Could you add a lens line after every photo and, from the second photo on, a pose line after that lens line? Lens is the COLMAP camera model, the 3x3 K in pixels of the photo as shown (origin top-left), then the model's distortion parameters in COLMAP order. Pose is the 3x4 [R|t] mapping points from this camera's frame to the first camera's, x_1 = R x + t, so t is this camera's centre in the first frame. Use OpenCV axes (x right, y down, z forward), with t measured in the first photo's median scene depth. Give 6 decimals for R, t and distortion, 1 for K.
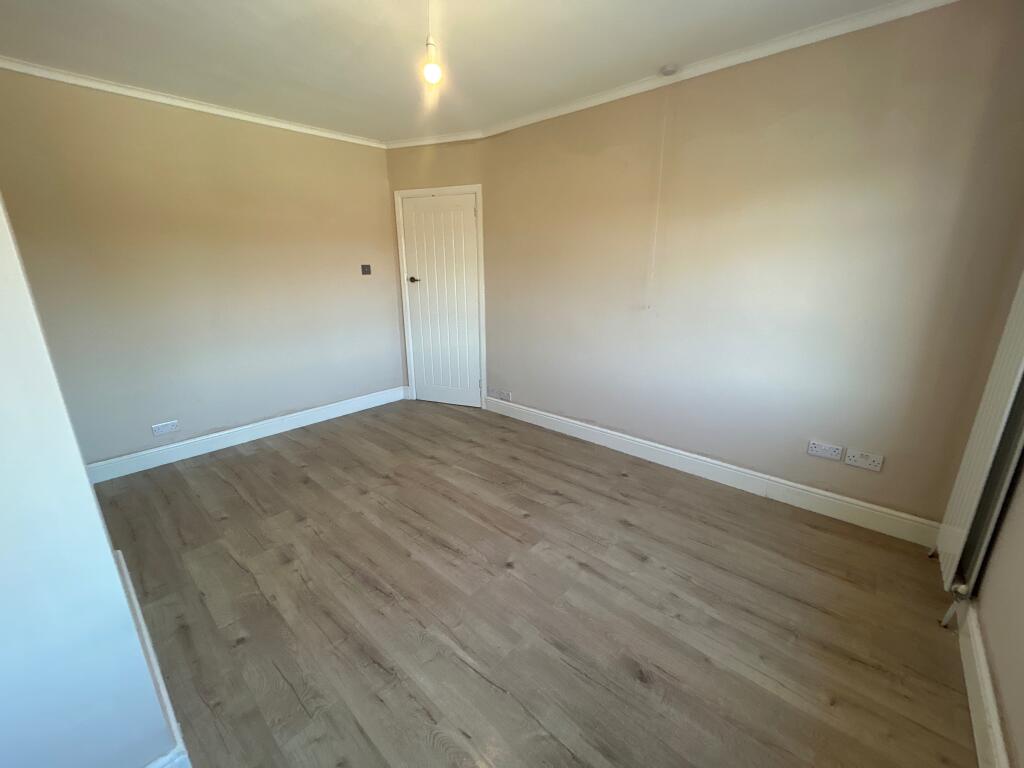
lens RADIAL K [[412.4, 0, 510.3], [0, 412.4, 379.9], [0, 0, 1]] dist [0.002595, -0.000076]
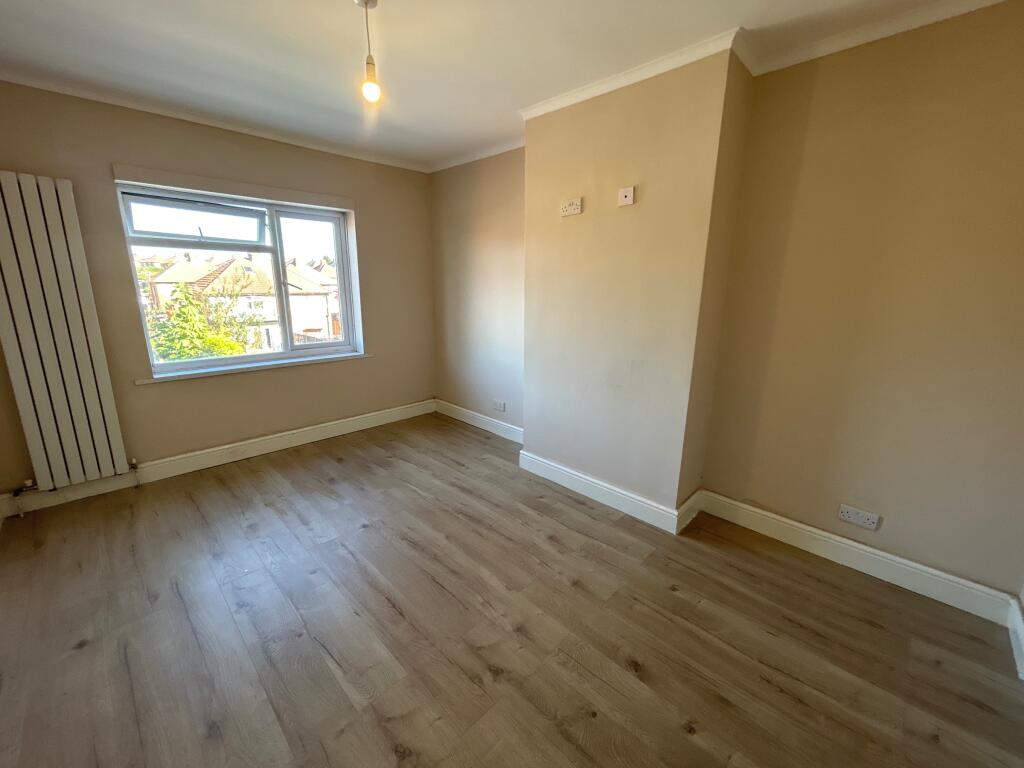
lens RADIAL K [[412.4, 0, 512.4], [0, 412.4, 385.0], [0, 0, 1]] dist [0.002595, -0.000076]
pose [[-0.998943, -0.013602, 0.043897, -0.400322], [0.010039, 0.867540, 0.497265, -0.423770], [-0.044846, 0.497181, -0.866487, 1.506656]]
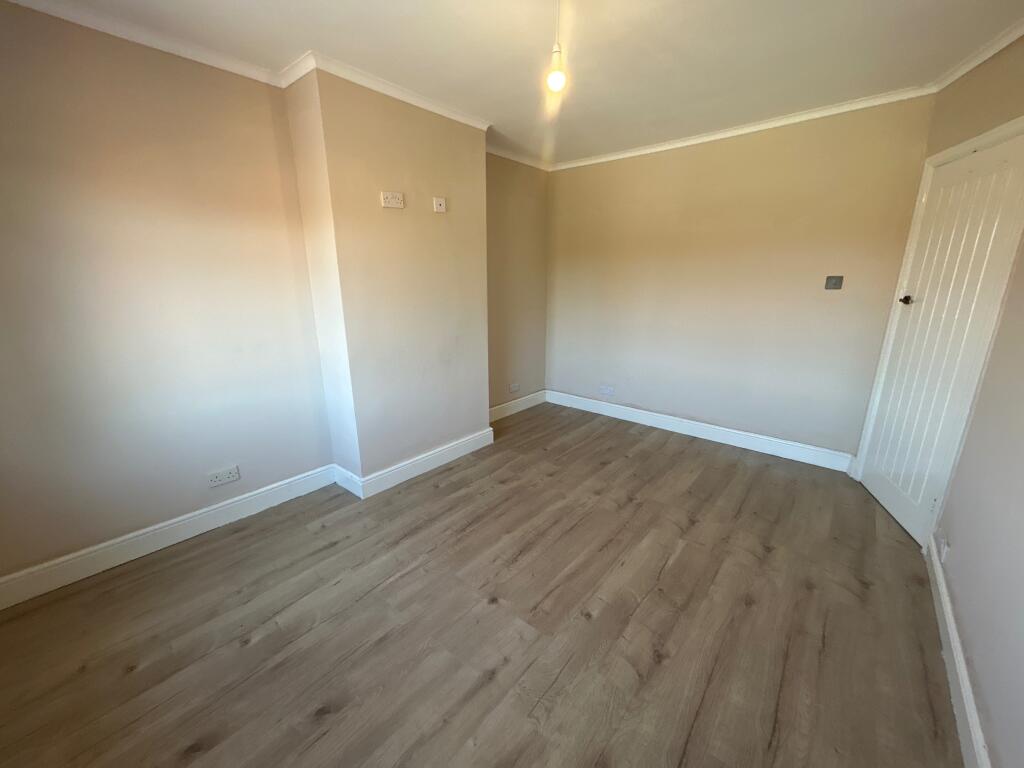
lens RADIAL K [[412.4, 0, 512.4], [0, 412.4, 380.5], [0, 0, 1]] dist [0.002595, -0.000076]
pose [[0.027977, 0.252394, -0.967220, 0.632939], [-0.270126, 0.933508, 0.235784, -0.197853], [0.962418, 0.254675, 0.094295, 0.682216]]
